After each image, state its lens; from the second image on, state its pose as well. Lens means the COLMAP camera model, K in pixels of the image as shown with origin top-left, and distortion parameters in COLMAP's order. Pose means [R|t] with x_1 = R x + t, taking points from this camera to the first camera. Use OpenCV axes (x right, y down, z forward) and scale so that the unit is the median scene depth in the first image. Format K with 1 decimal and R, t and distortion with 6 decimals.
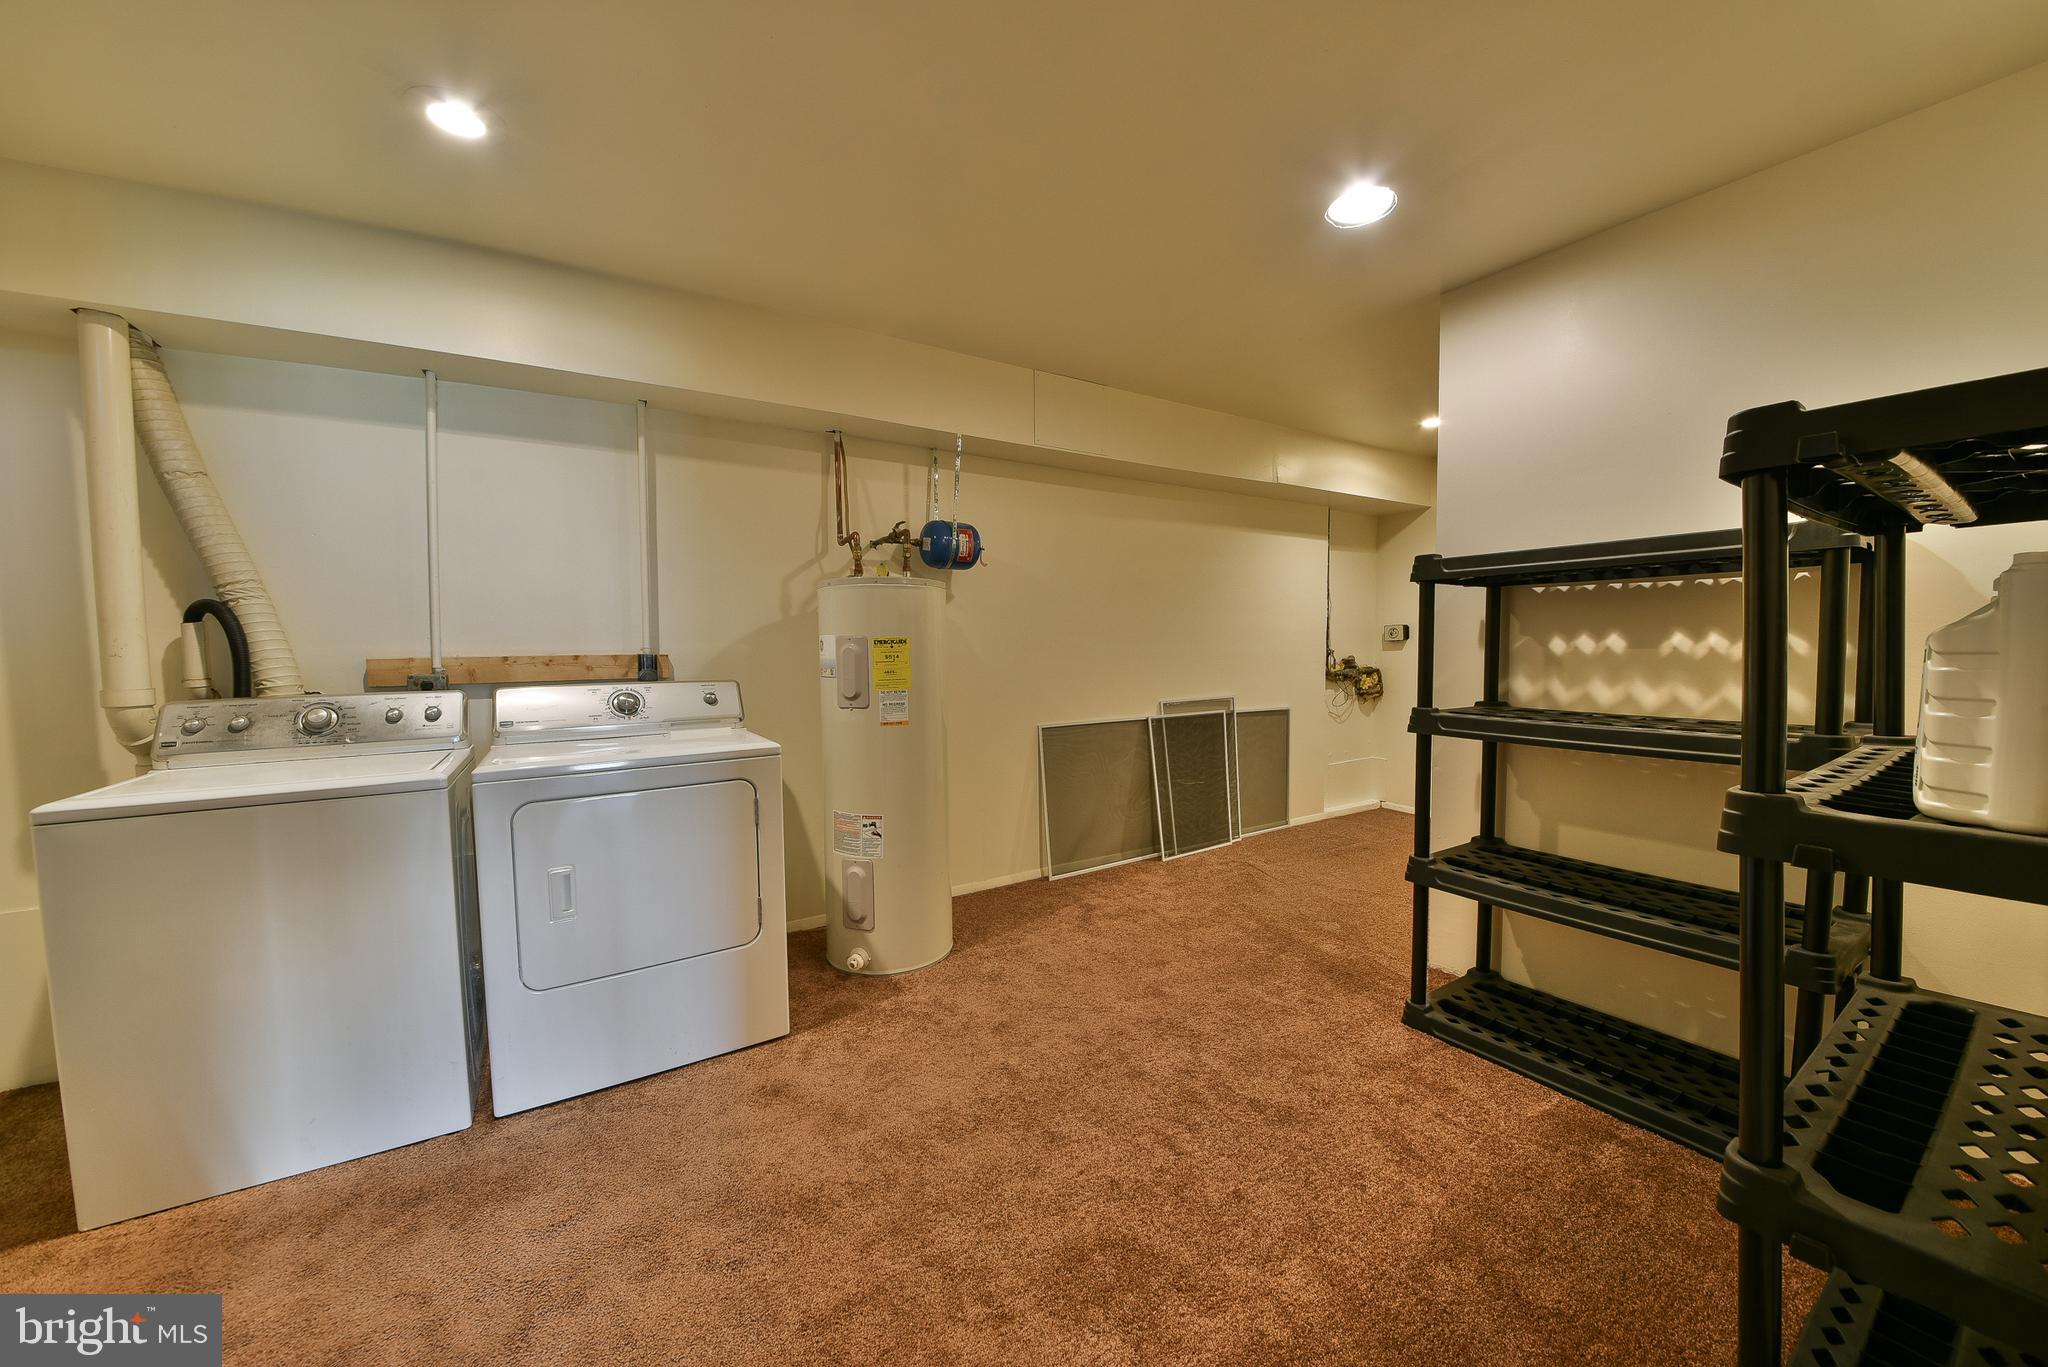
lens RADIAL K [[729.3, 0, 1011.6], [0, 729.3, 686.8], [0, 0, 1]] dist [-0.004175, -0.000788]
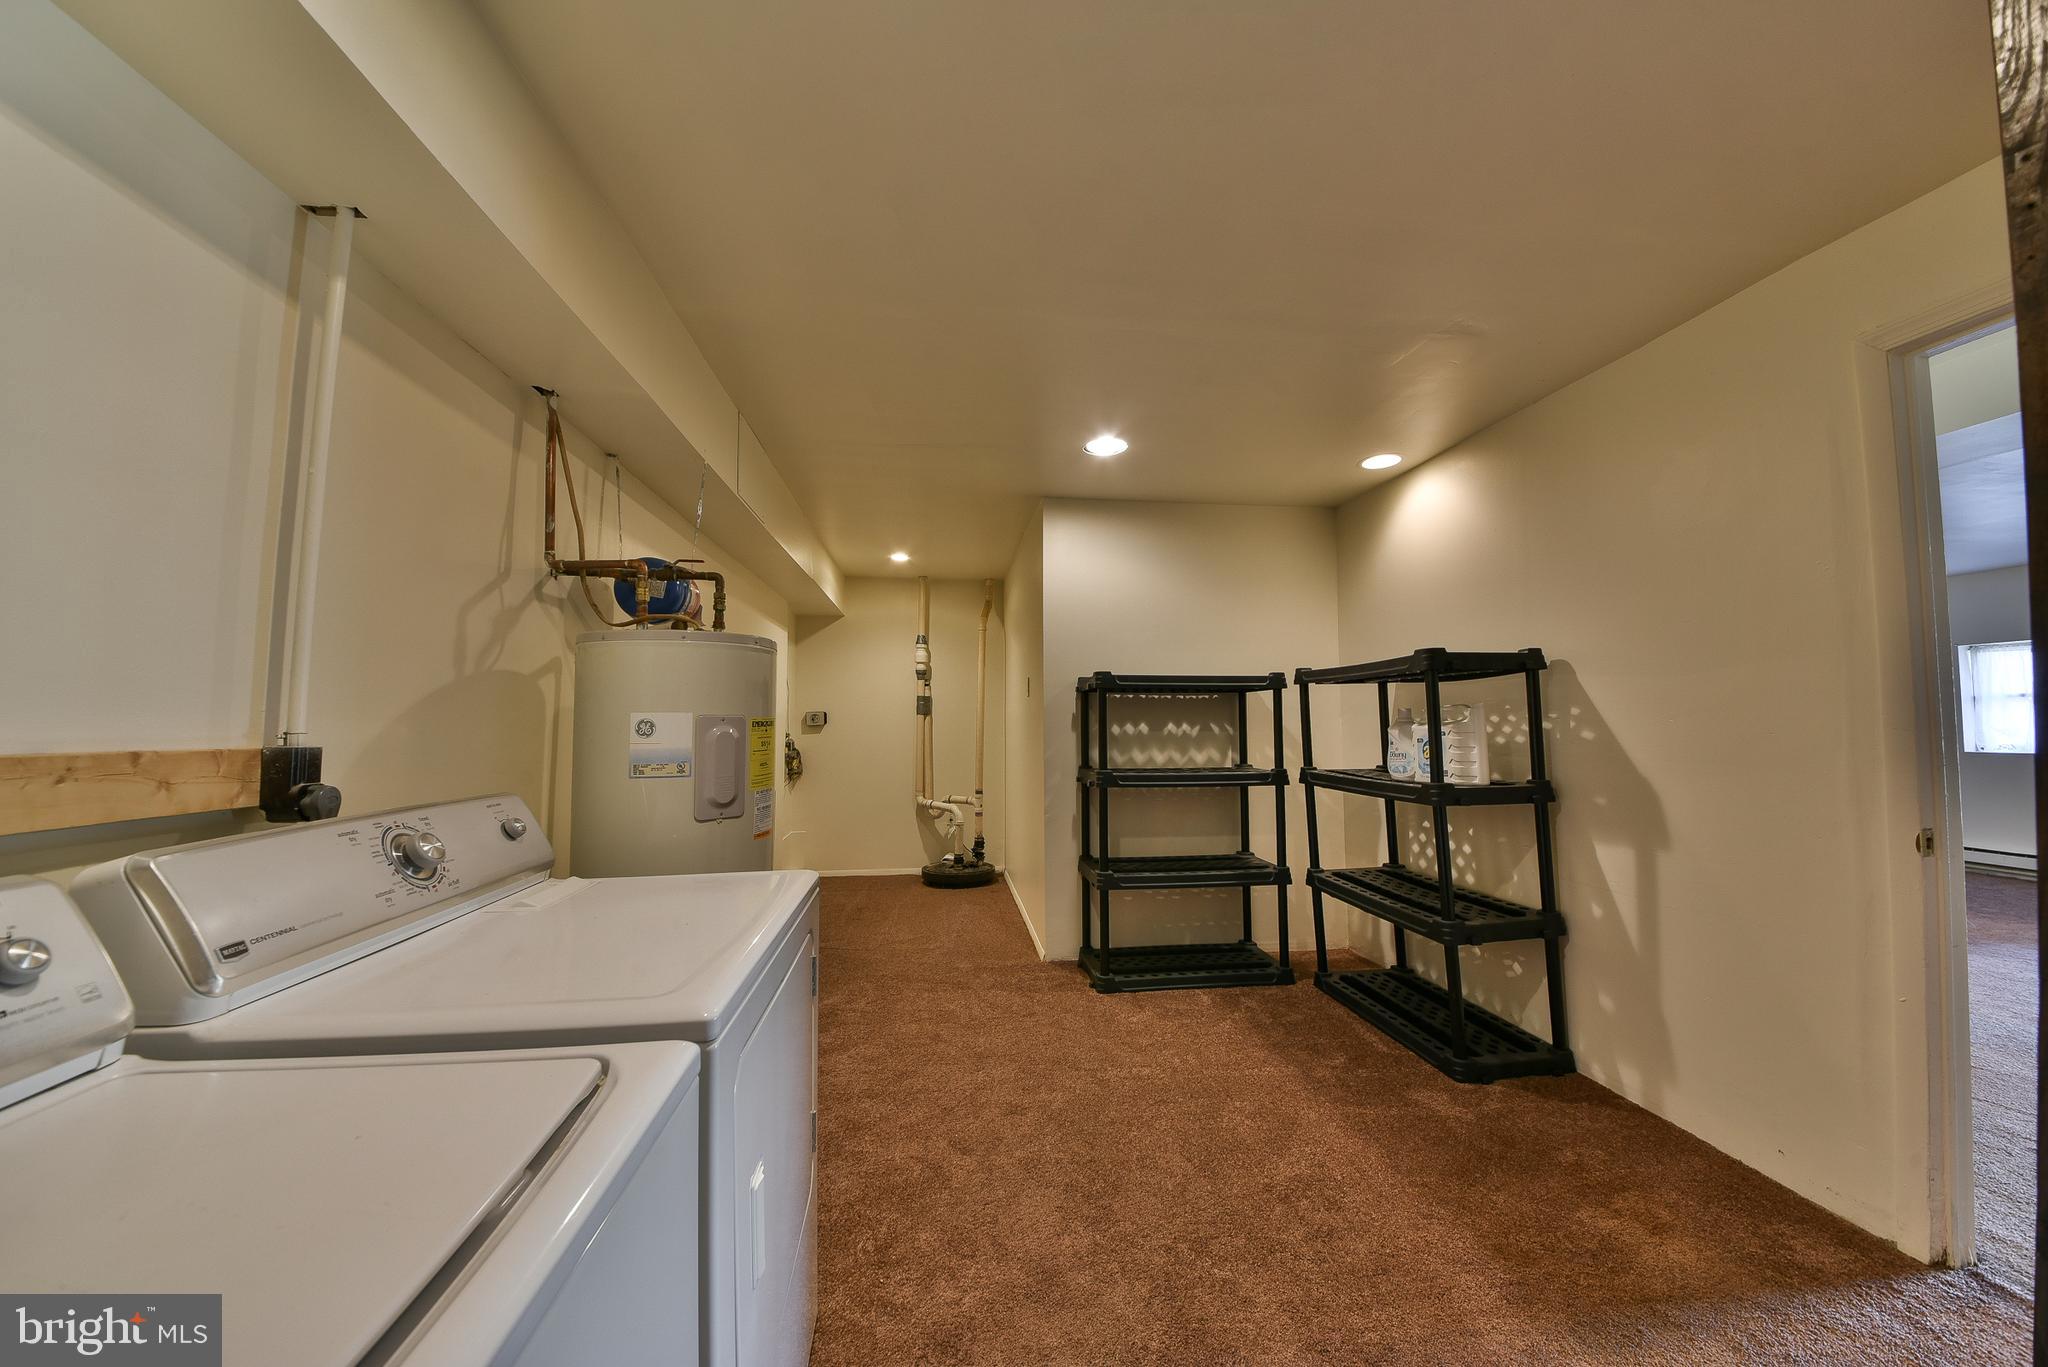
lens RADIAL K [[729.3, 0, 1011.0], [0, 729.3, 671.7], [0, 0, 1]] dist [-0.004175, -0.000788]
pose [[0.405312, 0.073548, 0.911215, -0.917294], [0.049773, 0.993505, -0.102329, -0.030603], [-0.912823, 0.086829, 0.399019, 0.561086]]
